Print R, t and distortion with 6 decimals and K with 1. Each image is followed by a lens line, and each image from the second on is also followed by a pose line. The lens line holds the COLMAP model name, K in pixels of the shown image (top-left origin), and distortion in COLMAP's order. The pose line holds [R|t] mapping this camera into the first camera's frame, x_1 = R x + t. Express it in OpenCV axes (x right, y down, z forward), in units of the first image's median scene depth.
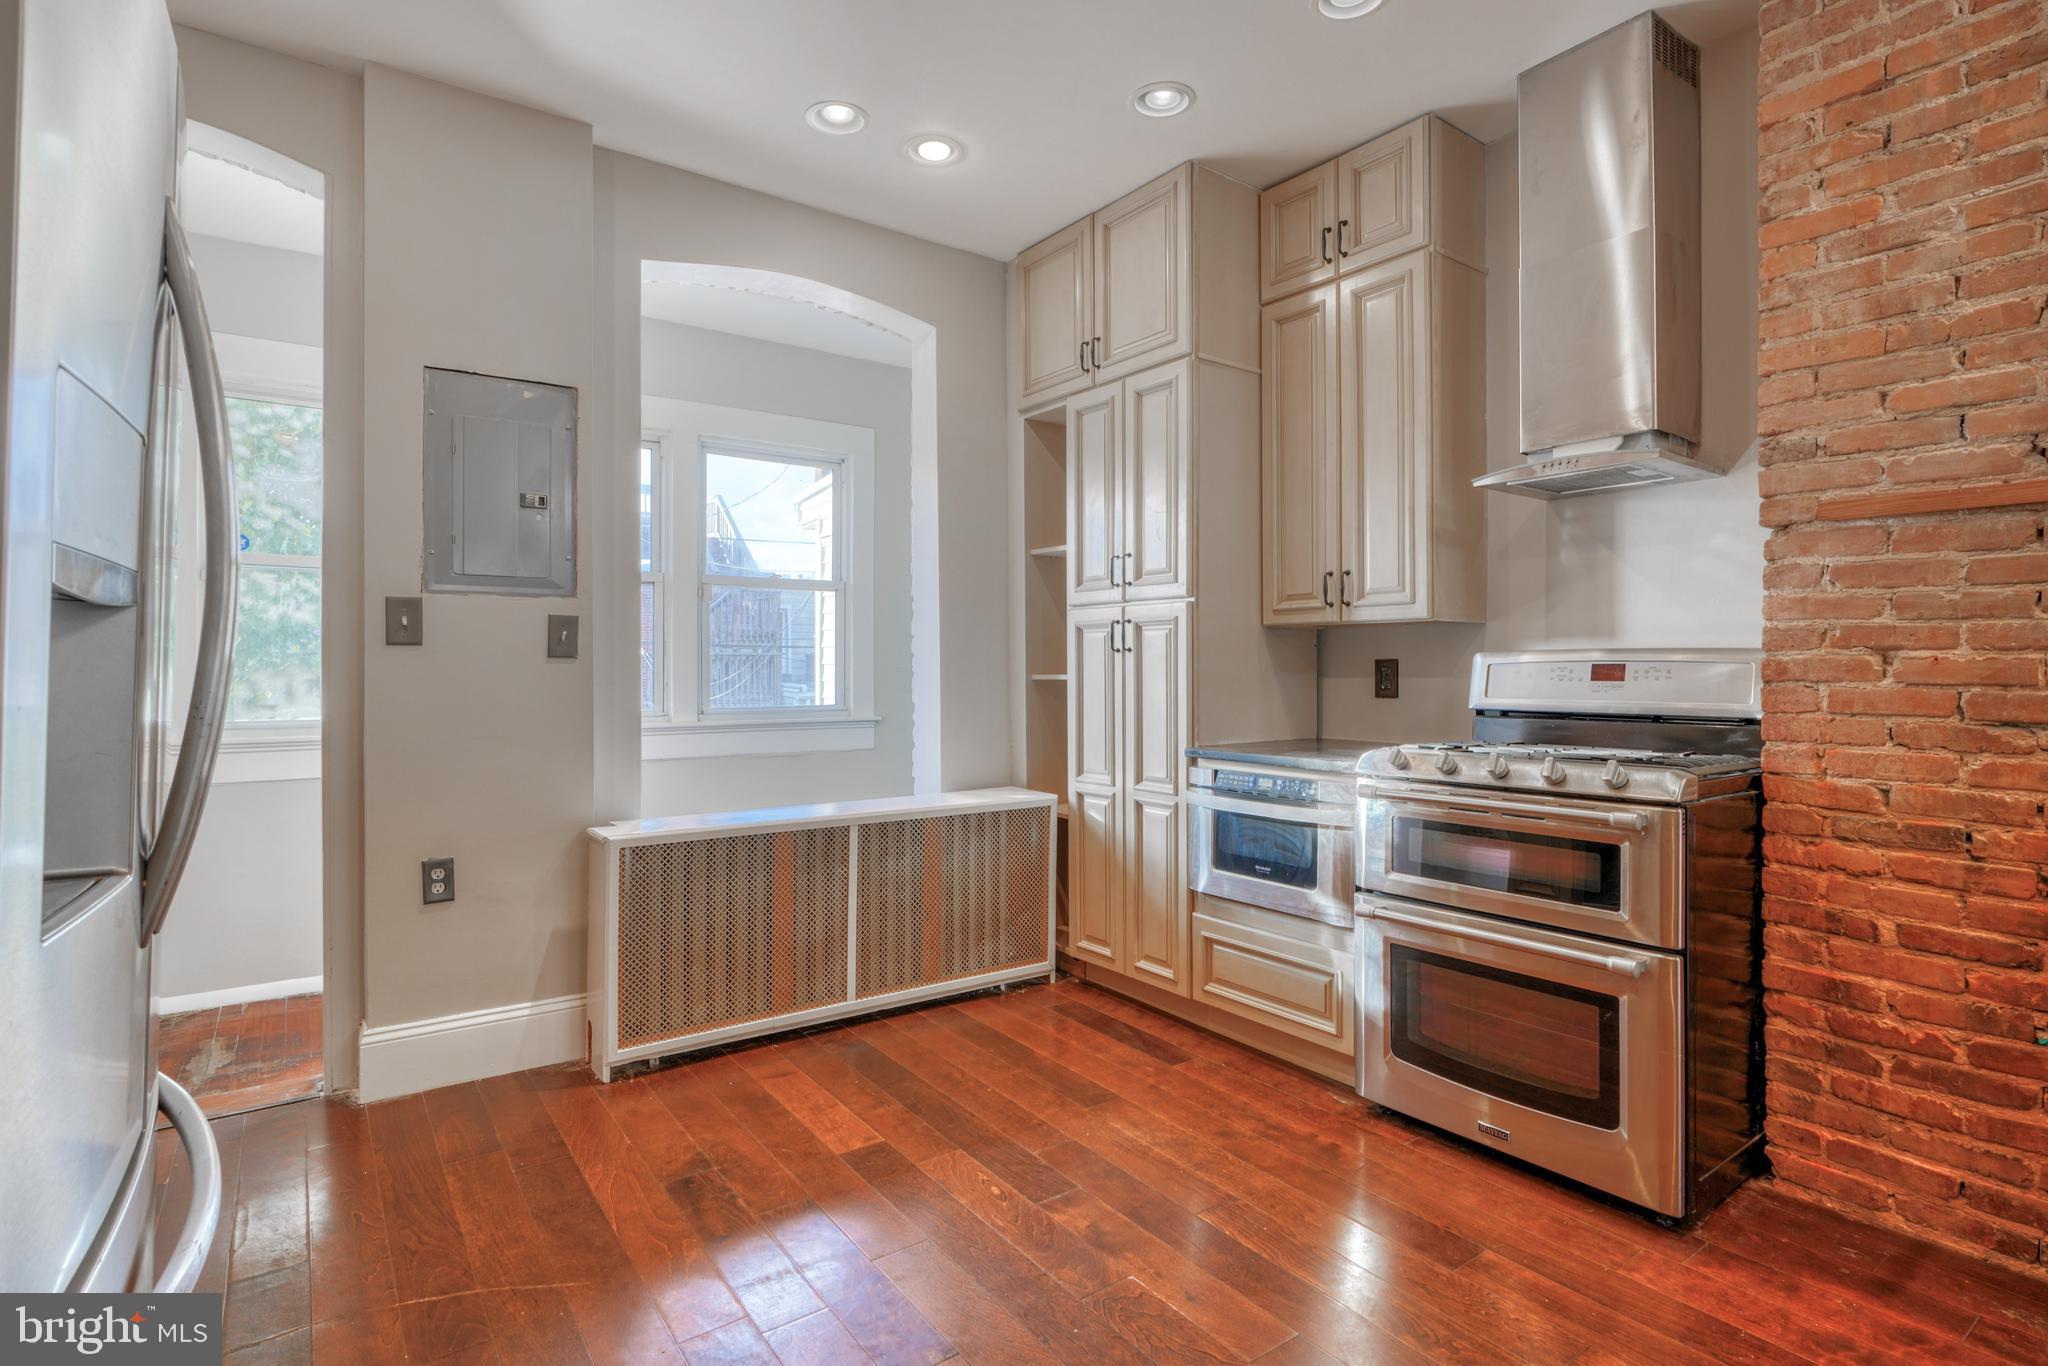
lens RADIAL K [[1018.2, 0, 1018.4], [0, 1018.2, 667.4], [0, 0, 1]] dist [-0.004492, -0.000055]
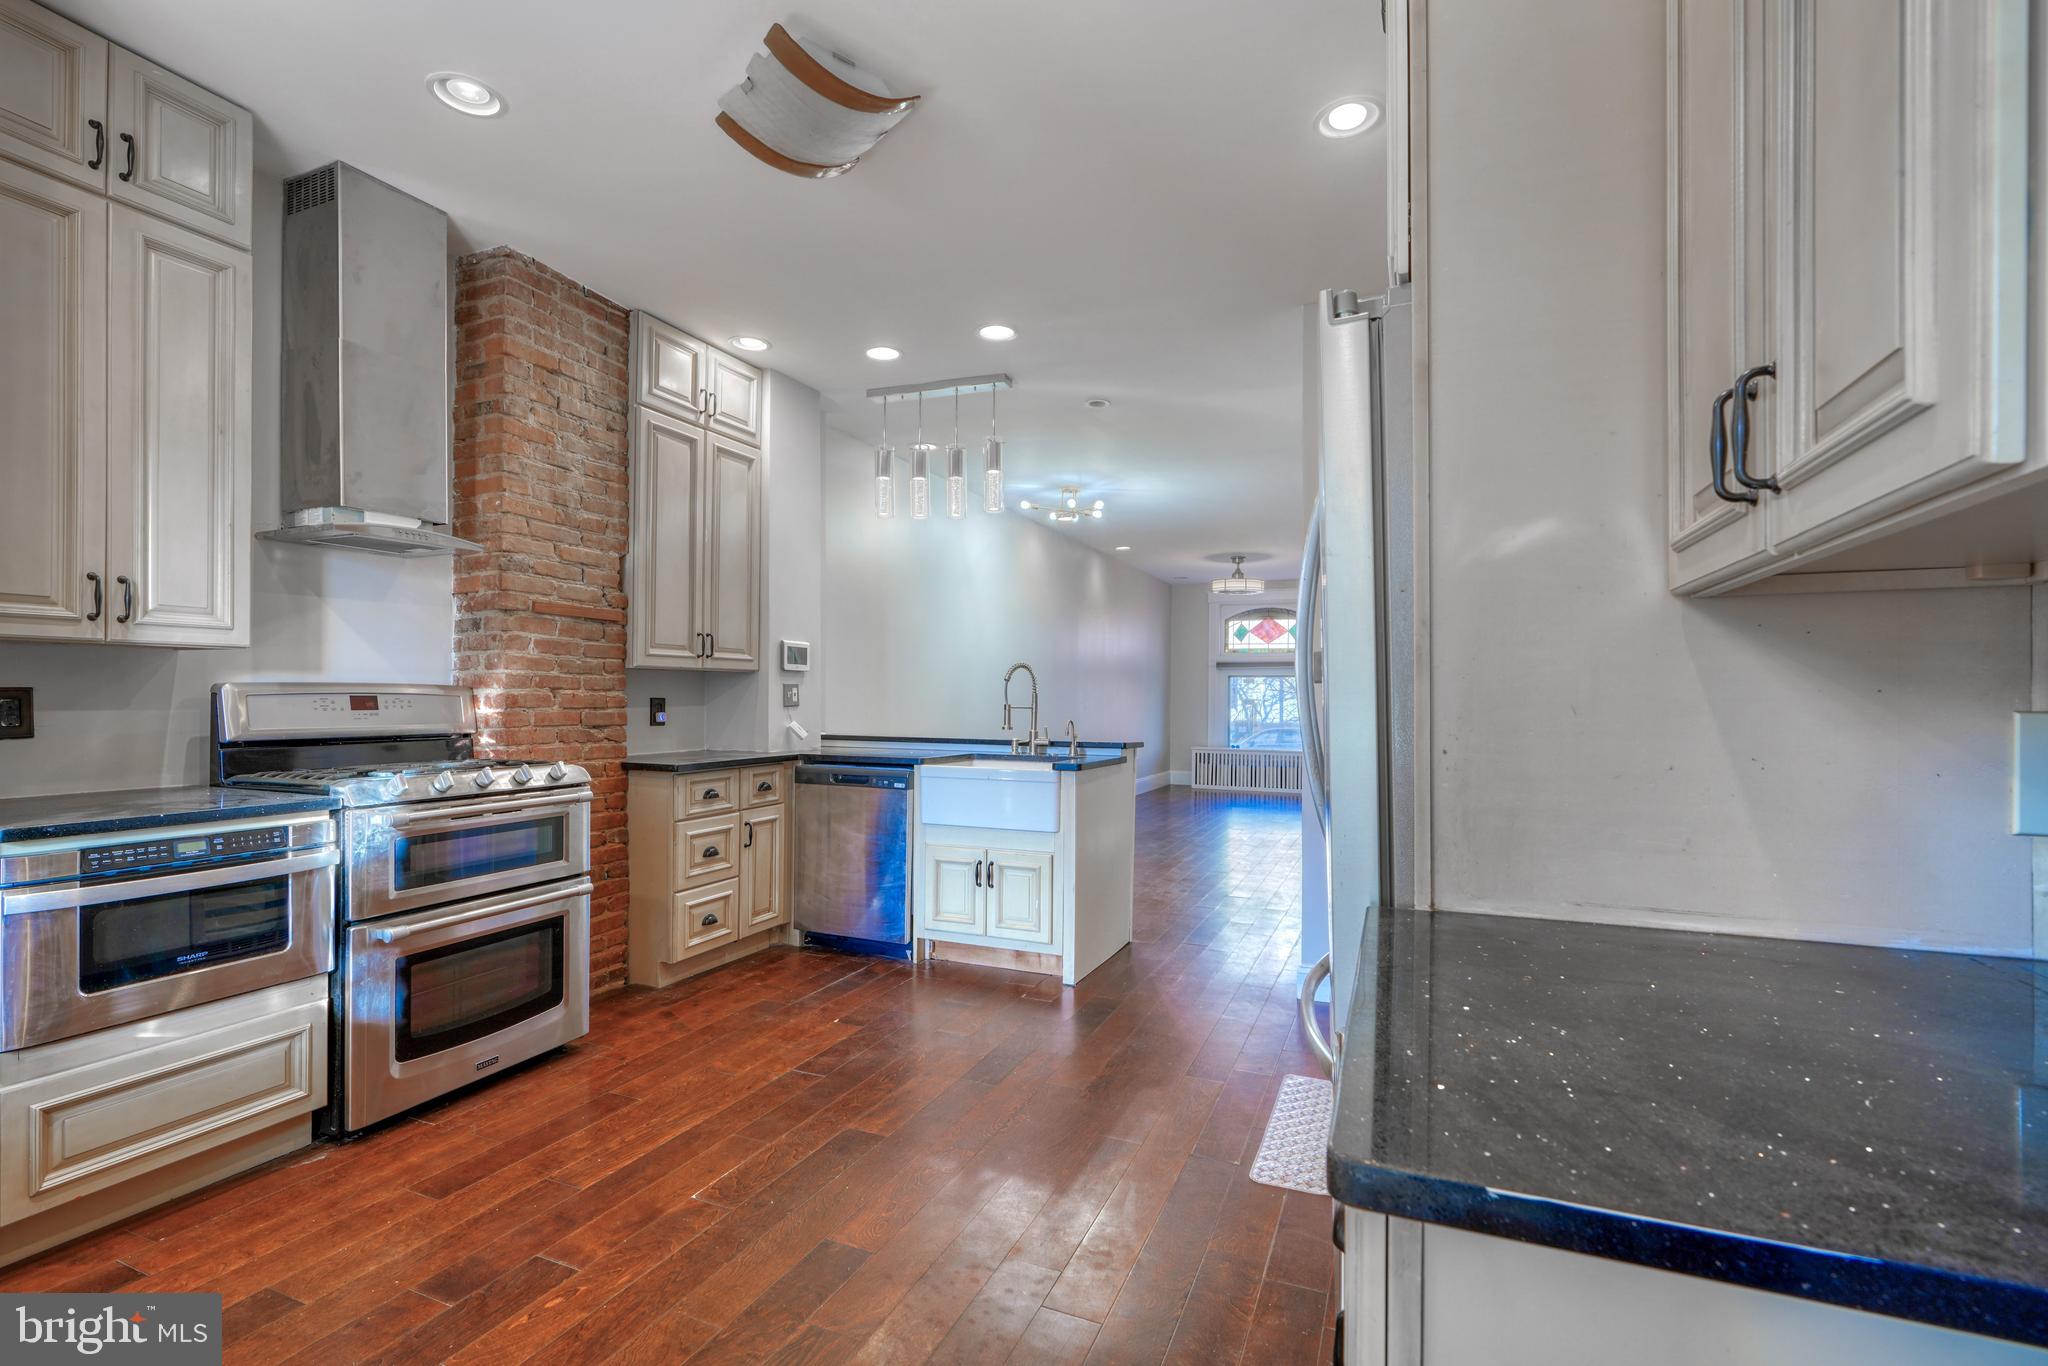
lens RADIAL K [[920.7, 0, 1021.7], [0, 920.7, 693.0], [0, 0, 1]] dist [-0.011486, 0.005571]
pose [[-0.517194, -0.002123, 0.855866, -0.673959], [-0.010072, 0.999943, -0.003607, -0.009480], [-0.855809, -0.010485, -0.517186, 0.795650]]
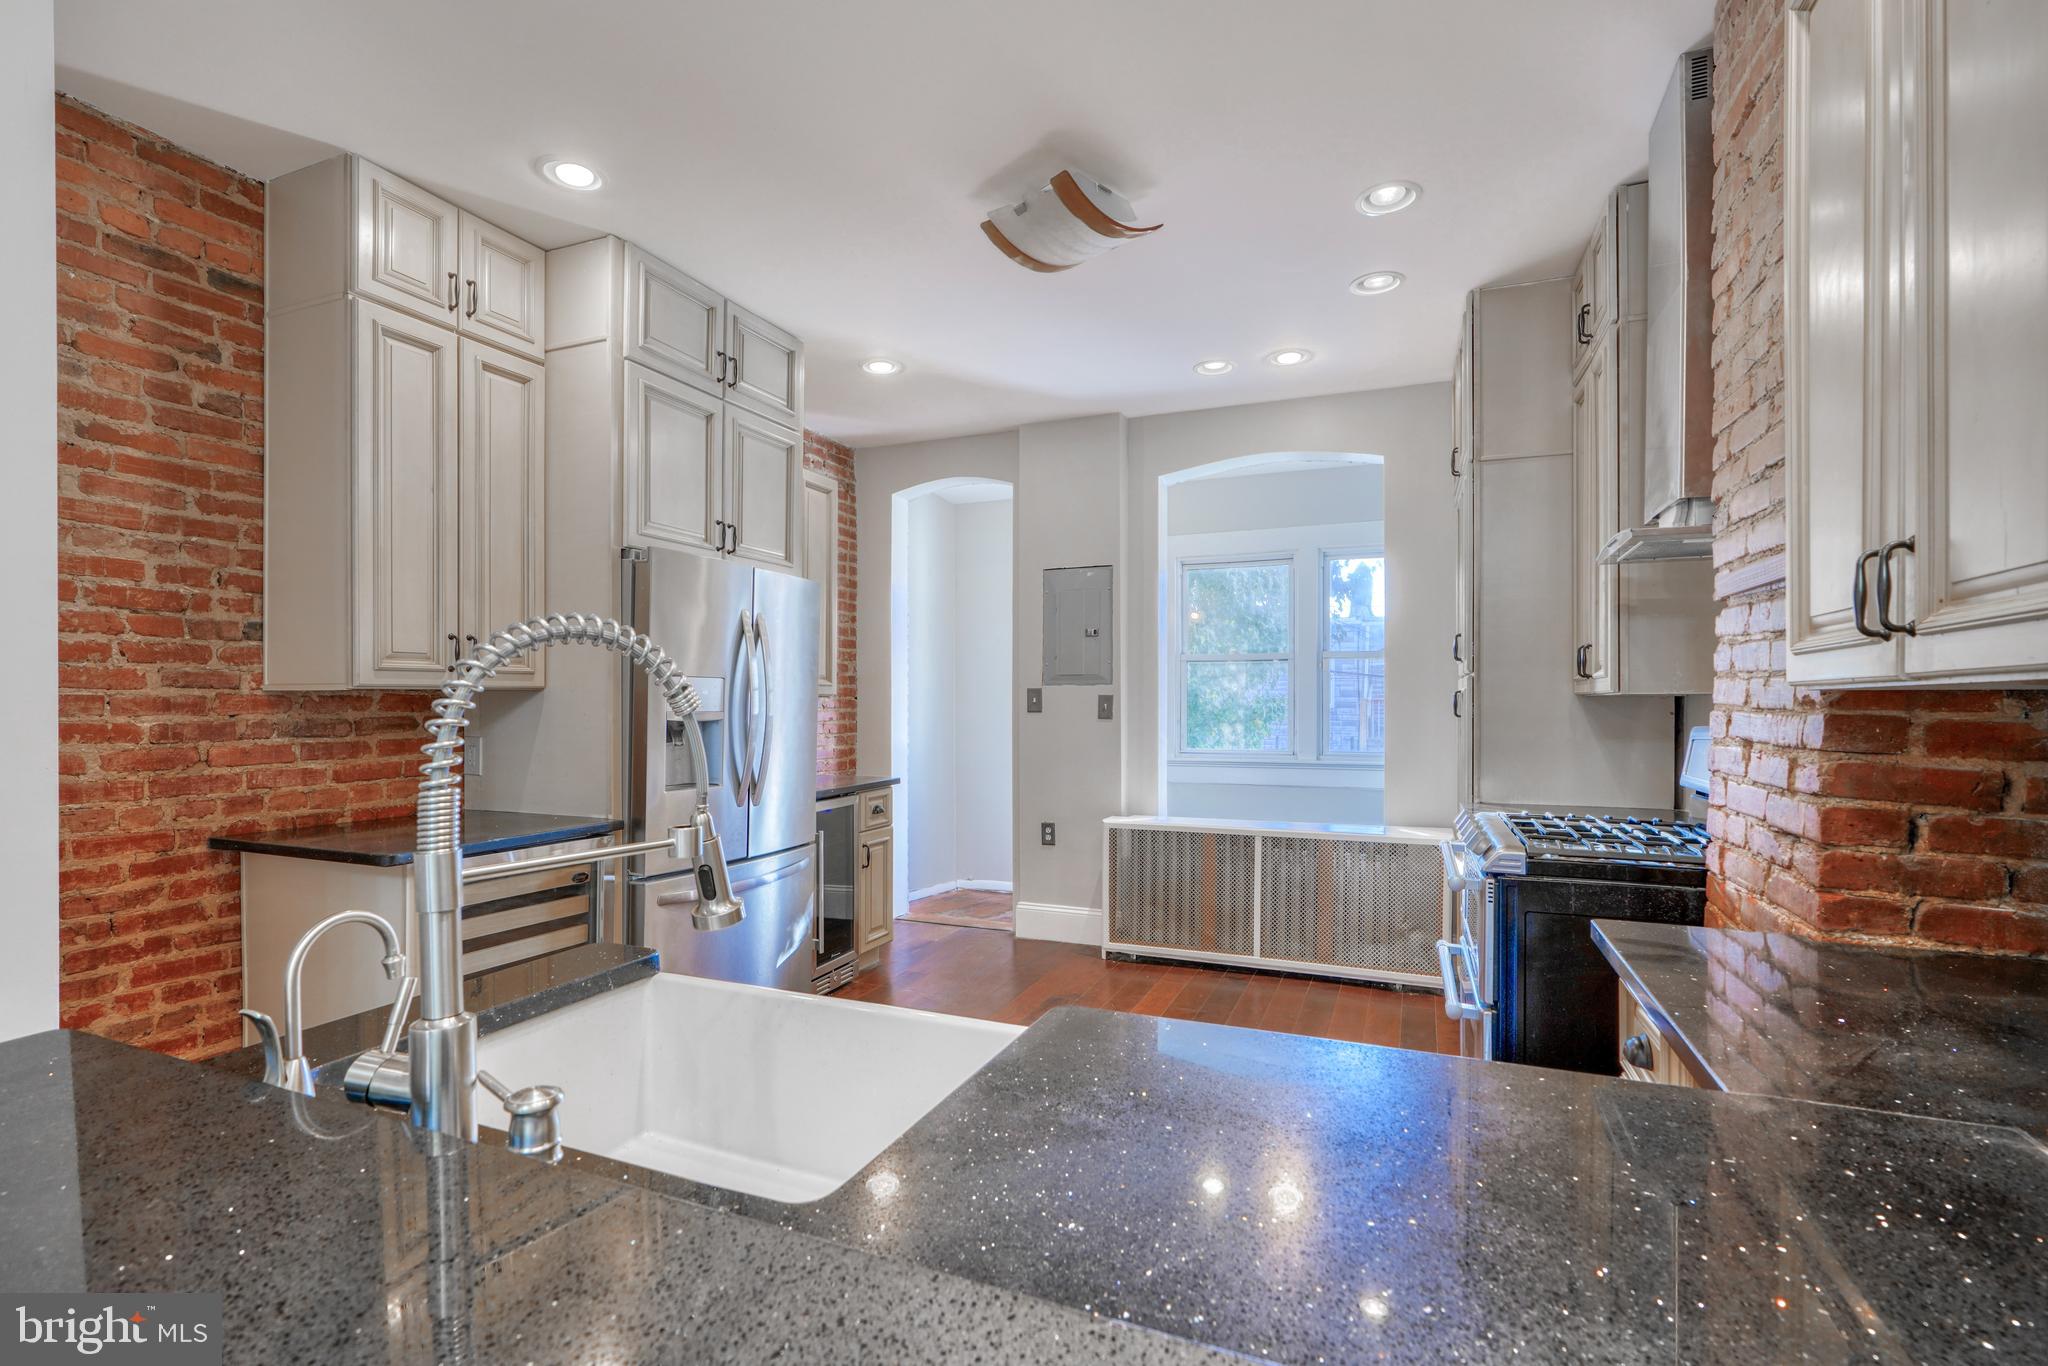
lens RADIAL K [[946.2, 0, 1029.3], [0, 946.2, 701.0], [0, 0, 1]] dist [-0.003594, 0.000133]
pose [[0.526544, -0.001544, -0.850146, 0.865072], [-0.000171, 0.999998, -0.001921, -0.036249], [0.850148, 0.001157, 0.526543, 0.018448]]
